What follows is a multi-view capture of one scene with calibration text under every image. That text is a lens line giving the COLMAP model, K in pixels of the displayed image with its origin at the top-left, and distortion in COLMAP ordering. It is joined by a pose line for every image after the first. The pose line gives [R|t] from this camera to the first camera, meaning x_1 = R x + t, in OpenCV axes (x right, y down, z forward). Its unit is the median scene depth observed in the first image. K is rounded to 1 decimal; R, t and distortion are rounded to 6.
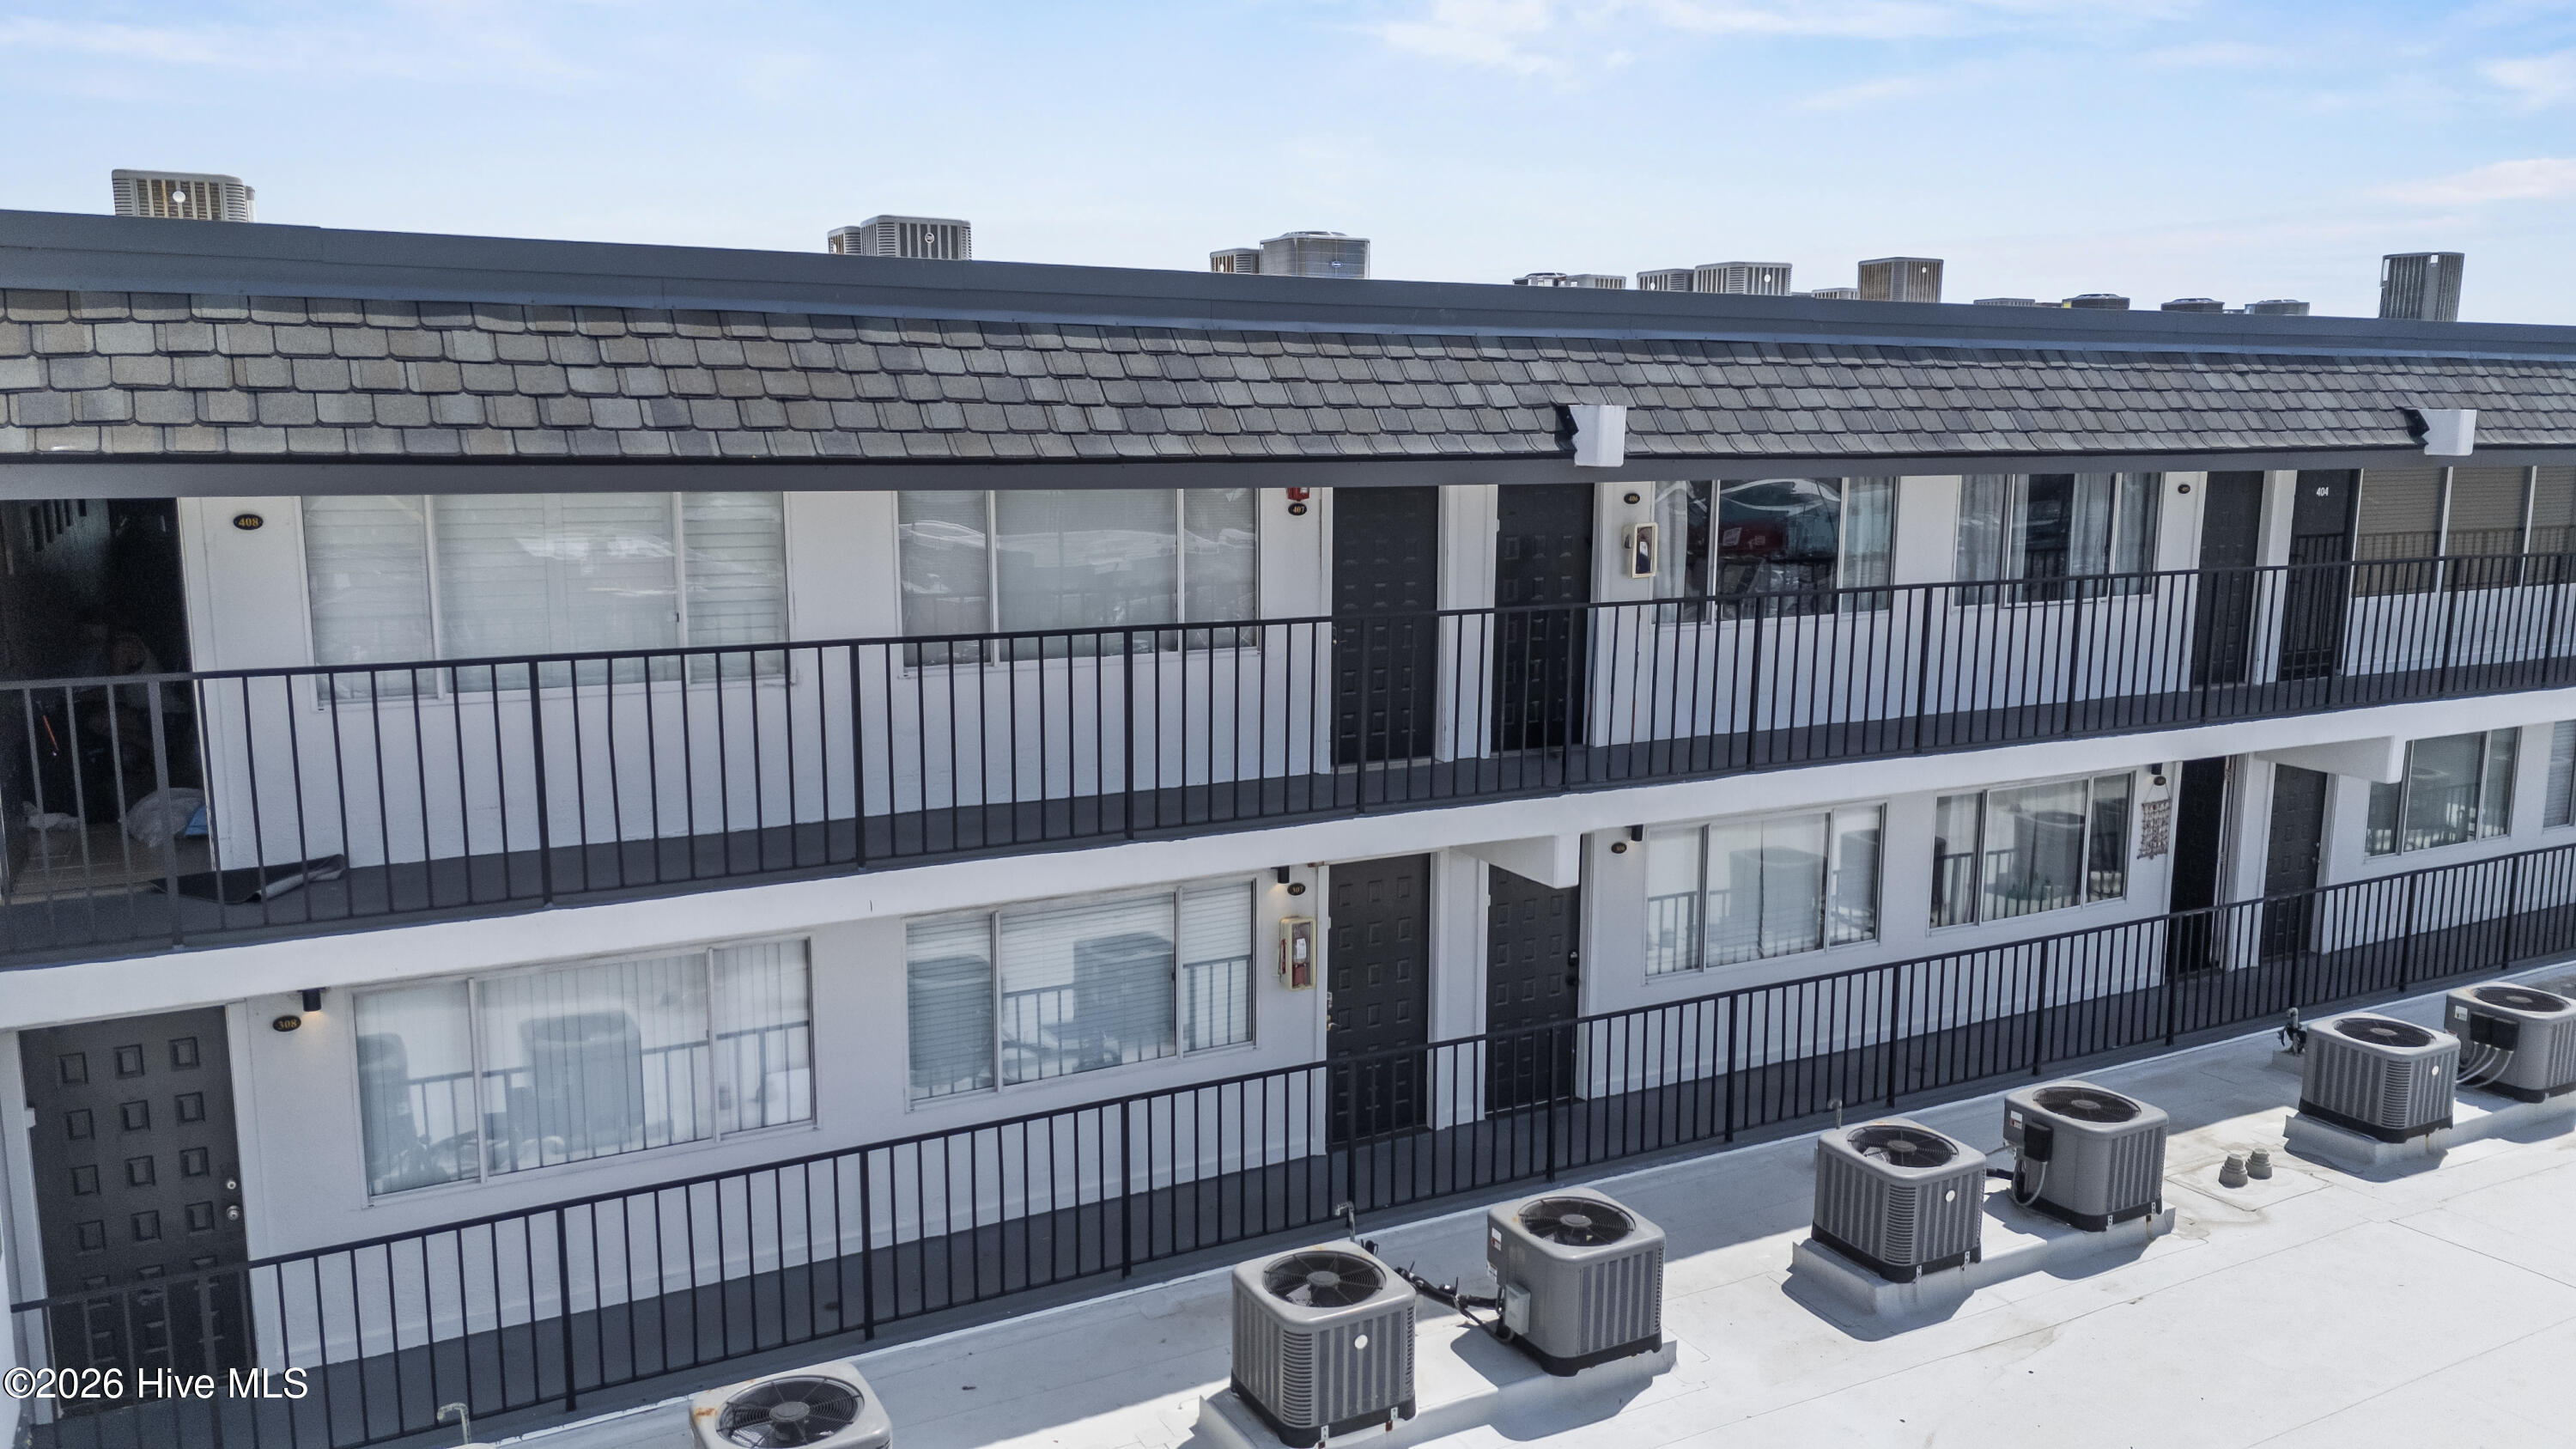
lens RADIAL K [[1920.5, 0, 1292.6], [0, 1920.5, 723.1], [0, 0, 1]] dist [0.032249, -0.018077]
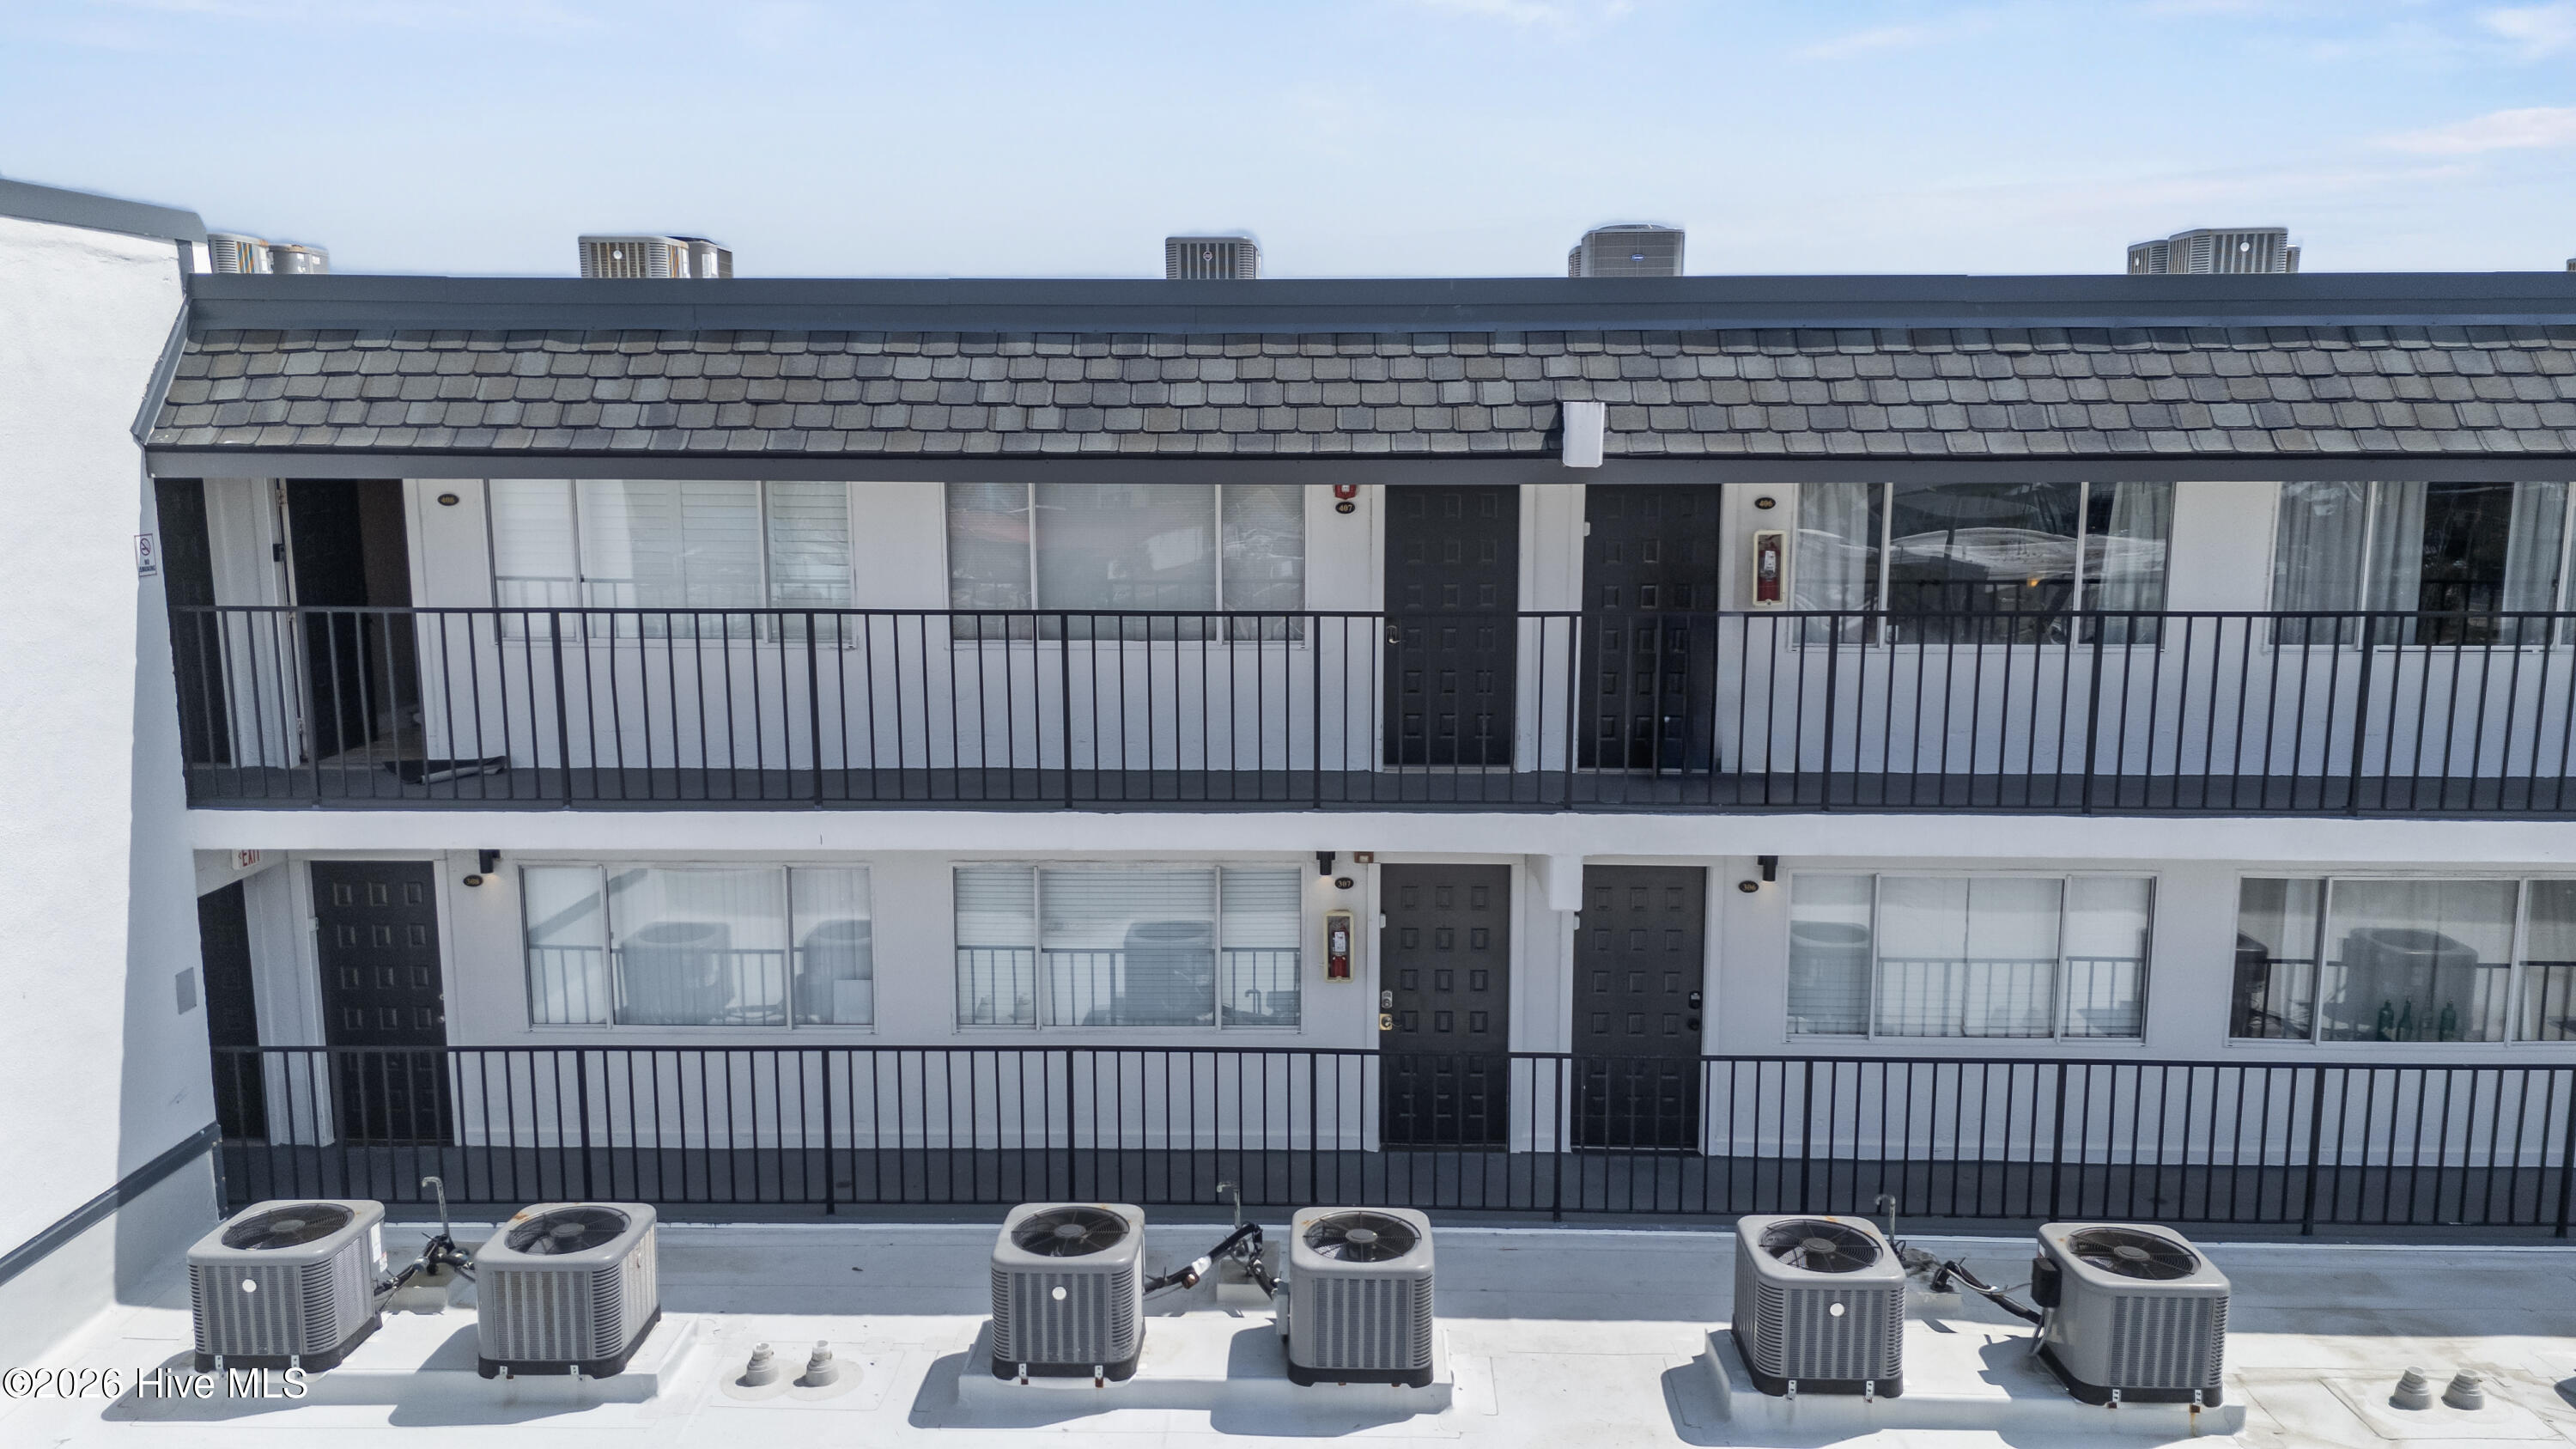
lens RADIAL K [[1920.5, 0, 1334.9], [0, 1920.5, 753.0], [0, 0, 1]] dist [0.032249, -0.018077]
pose [[0.864412, 0.093902, -0.493937, 0.502017], [-0.074877, 0.995492, 0.058214, -0.039451], [0.497177, -0.013337, 0.867547, 0.114508]]
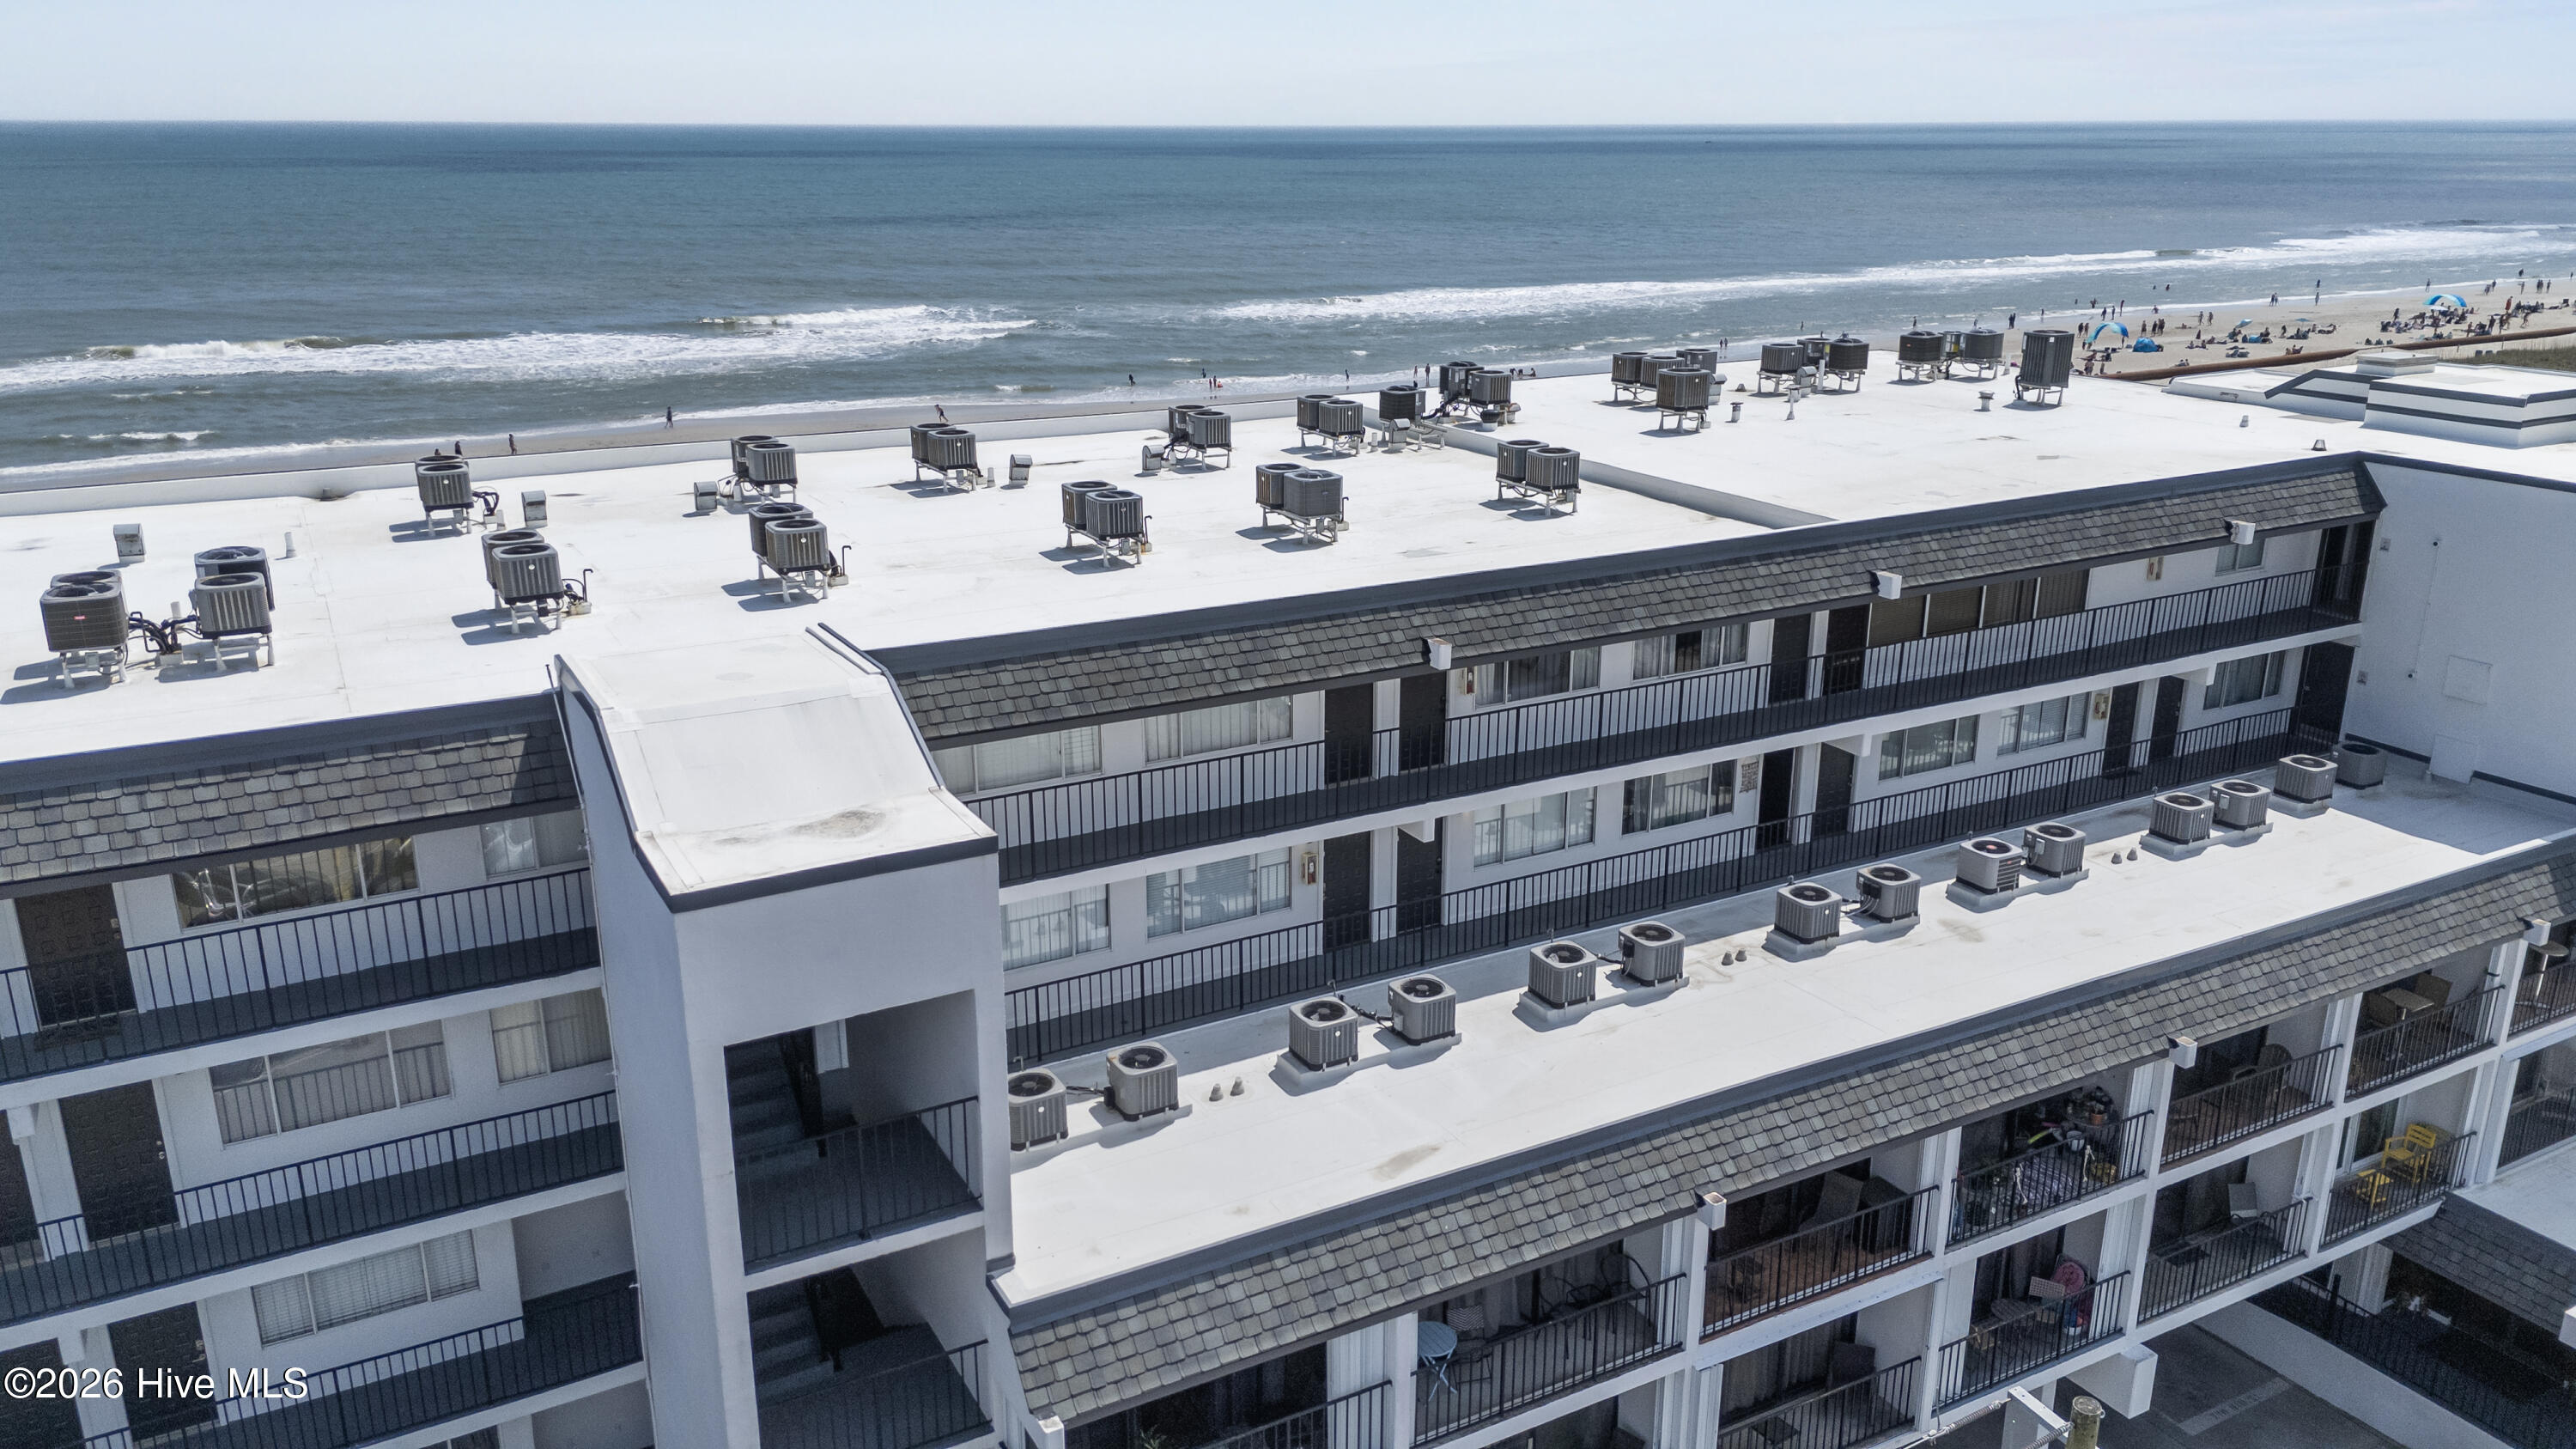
lens RADIAL K [[1897.2, 0, 1308.0], [0, 1897.2, 715.3], [0, 0, 1]] dist [0.052330, -0.051767]
pose [[0.999868, -0.008917, 0.013546, -0.029369], [0.007115, 0.991791, 0.127669, -0.352548], [-0.014573, -0.127556, 0.991724, -1.210098]]
